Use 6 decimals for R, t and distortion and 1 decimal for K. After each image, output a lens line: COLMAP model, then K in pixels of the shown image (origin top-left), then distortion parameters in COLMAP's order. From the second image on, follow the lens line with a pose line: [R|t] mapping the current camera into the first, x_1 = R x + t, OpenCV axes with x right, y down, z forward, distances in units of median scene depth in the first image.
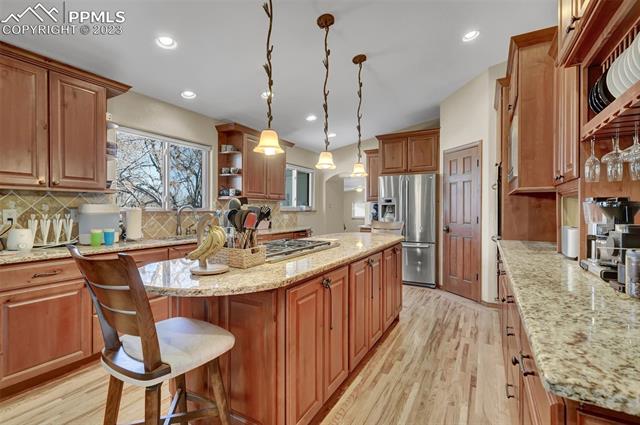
lens RADIAL K [[293.8, 0, 318.8], [0, 293.8, 211.1], [0, 0, 1]] dist [0.020206, 0.000665]
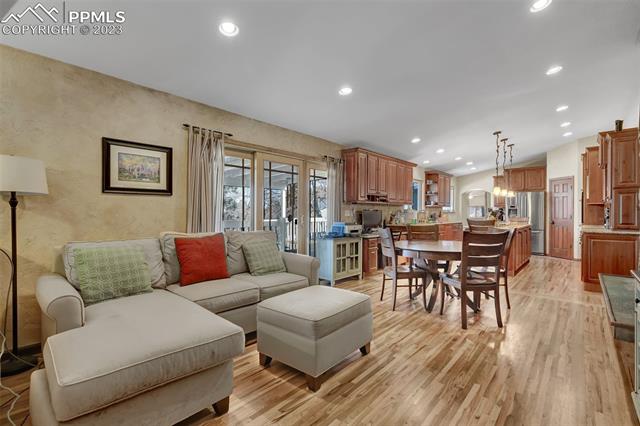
lens RADIAL K [[293.8, 0, 321.4], [0, 293.8, 213.0], [0, 0, 1]] dist [0.020206, 0.000665]
pose [[0.978754, 0.002407, -0.205023, -0.625844], [-0.003124, 0.999990, -0.003170, 0.014559], [0.205013, 0.003743, 0.978752, -1.172451]]
